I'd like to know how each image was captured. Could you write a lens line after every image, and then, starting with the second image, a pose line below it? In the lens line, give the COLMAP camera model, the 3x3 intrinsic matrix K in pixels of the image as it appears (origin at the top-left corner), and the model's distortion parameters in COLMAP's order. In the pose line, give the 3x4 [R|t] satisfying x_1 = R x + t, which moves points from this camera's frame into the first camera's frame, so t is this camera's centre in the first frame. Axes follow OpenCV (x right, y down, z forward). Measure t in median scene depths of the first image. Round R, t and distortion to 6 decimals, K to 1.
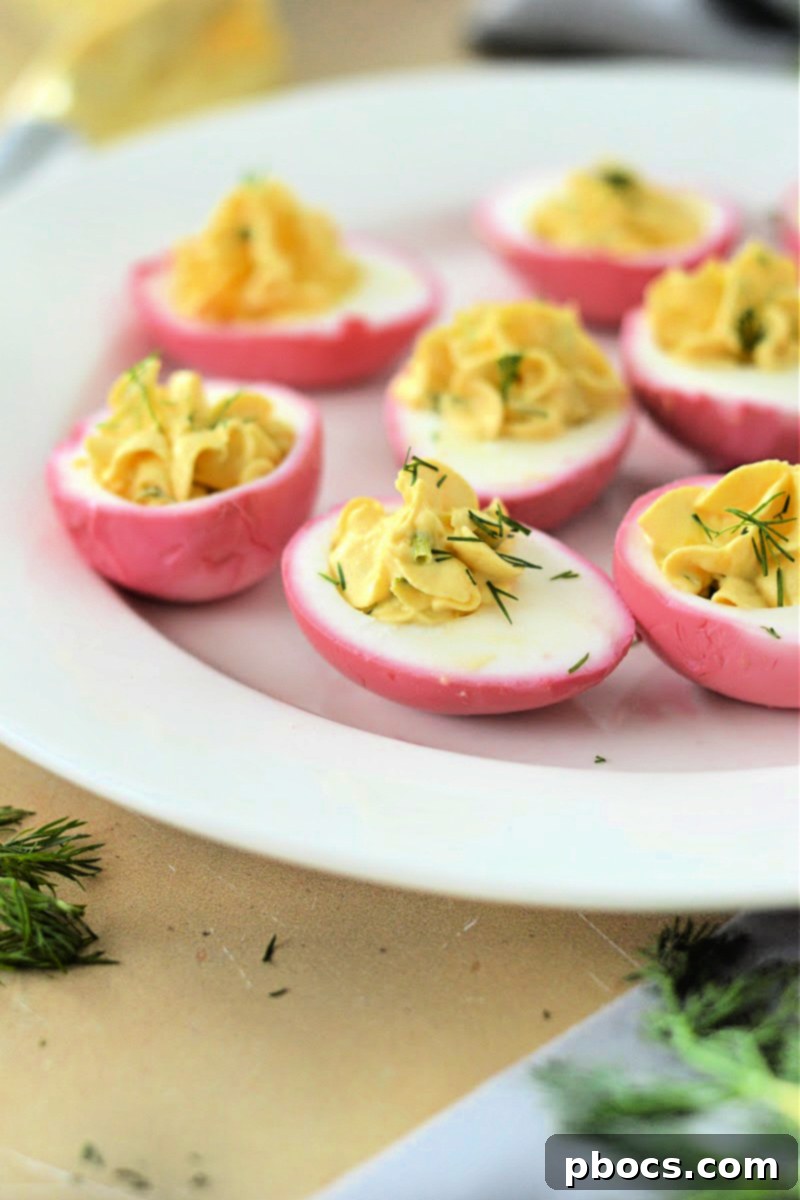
lens RADIAL K [[2884.2, 0, 400.0], [0, 2884.2, 600.0], [0, 0, 1]] dist [-0.066219, -0.357154]
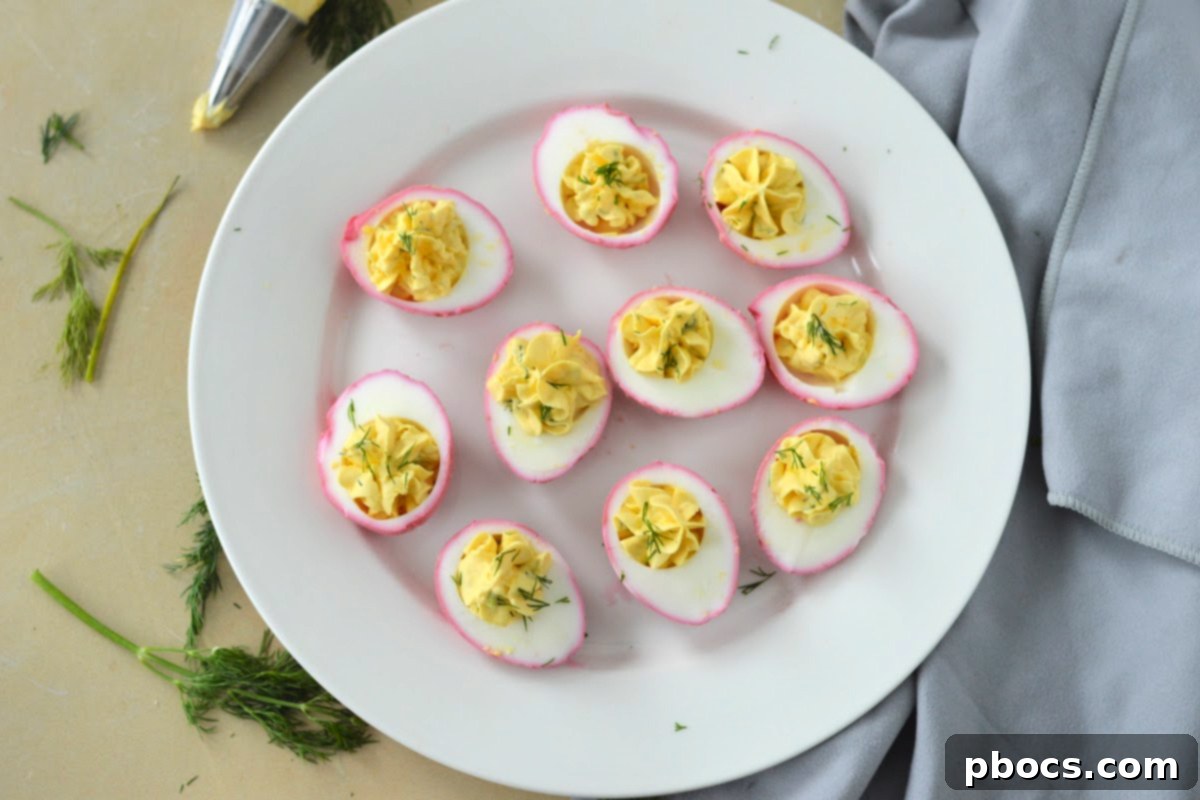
lens RADIAL K [[2884.2, 0, 600.0], [0, 2884.2, 400.0], [0, 0, 1]] dist [-0.066219, -0.357154]
pose [[0.999710, -0.020293, 0.013000, 0.053986], [0.004707, 0.693434, 0.720505, -1.637759], [-0.023636, -0.720234, 0.693328, -0.404295]]
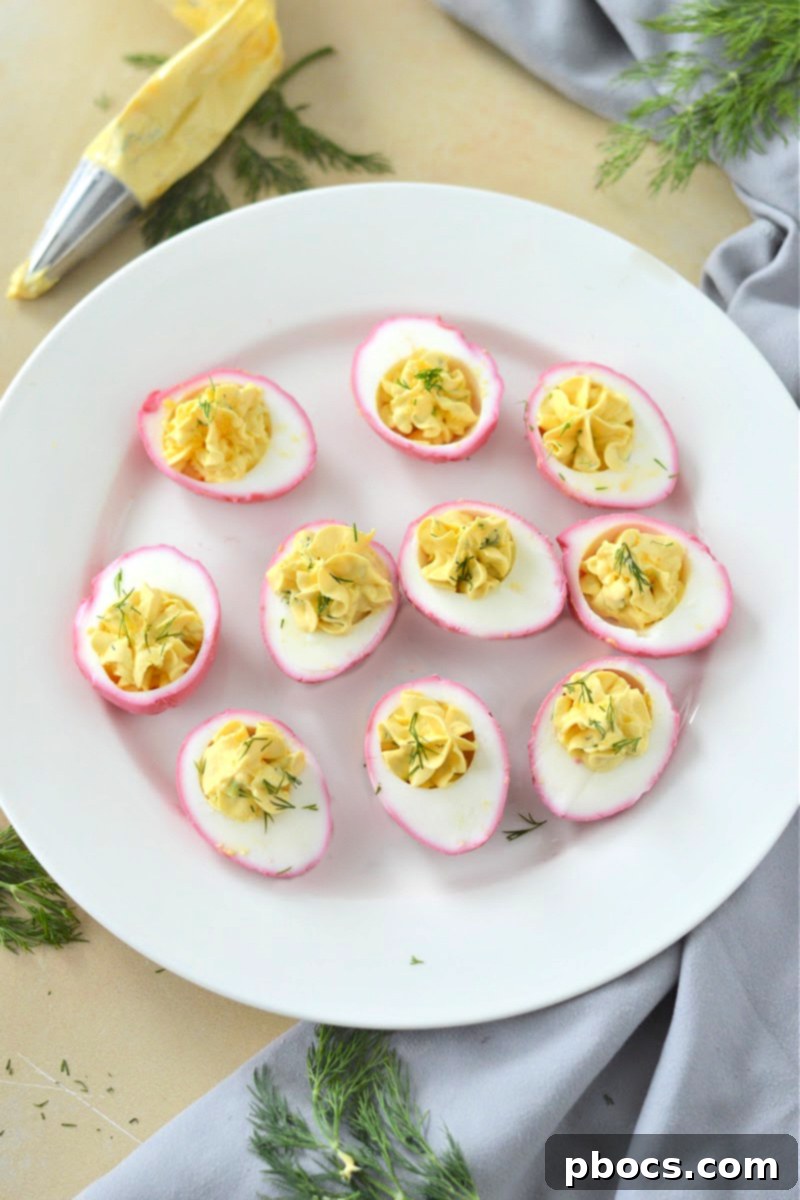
lens RADIAL K [[2884.2, 0, 400.0], [0, 2884.2, 600.0], [0, 0, 1]] dist [-0.066219, -0.357154]
pose [[0.991711, 0.125488, -0.027614, 0.148117], [-0.086091, 0.808478, 0.582196, -1.251566], [0.095384, -0.574993, 0.812579, -0.532275]]
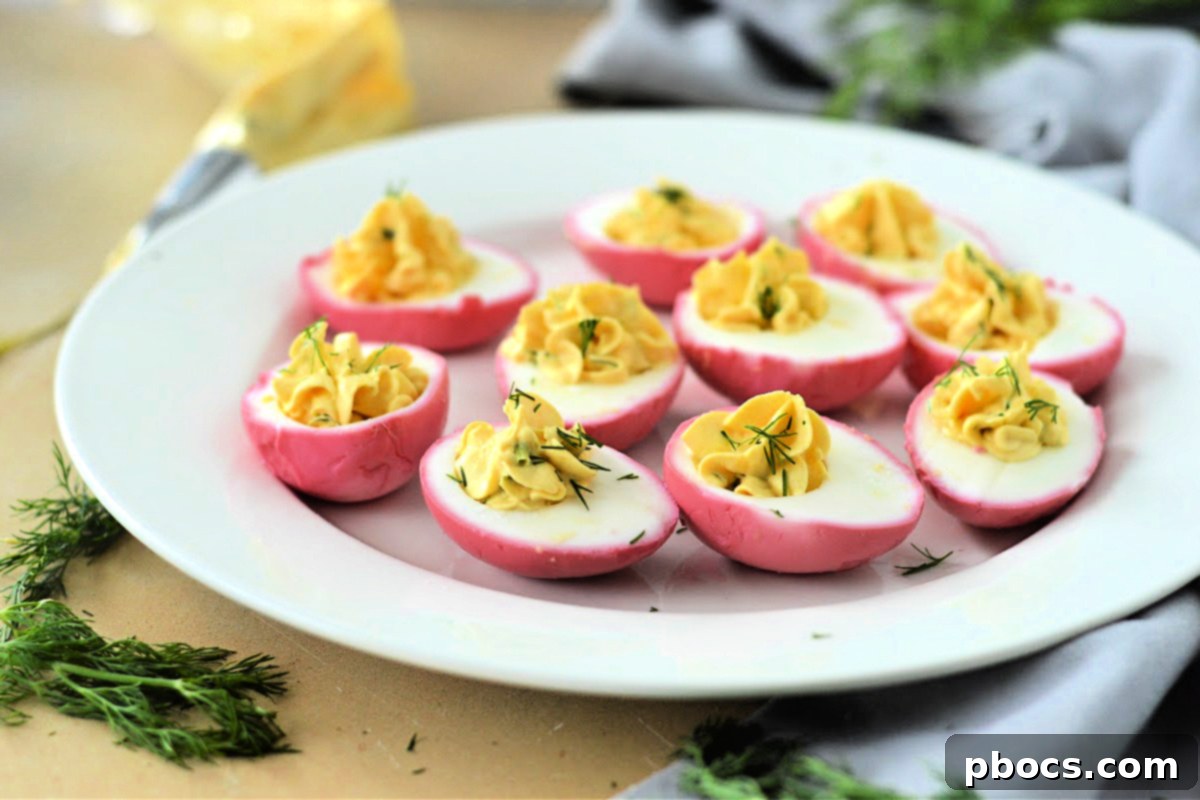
lens RADIAL K [[2884.2, 0, 600.0], [0, 2884.2, 400.0], [0, 0, 1]] dist [-0.066219, -0.357154]
pose [[0.999422, -0.000942, 0.033985, -0.002176], [0.003916, 0.996153, -0.087547, 0.074745], [-0.033772, 0.087630, 0.995580, -0.357707]]
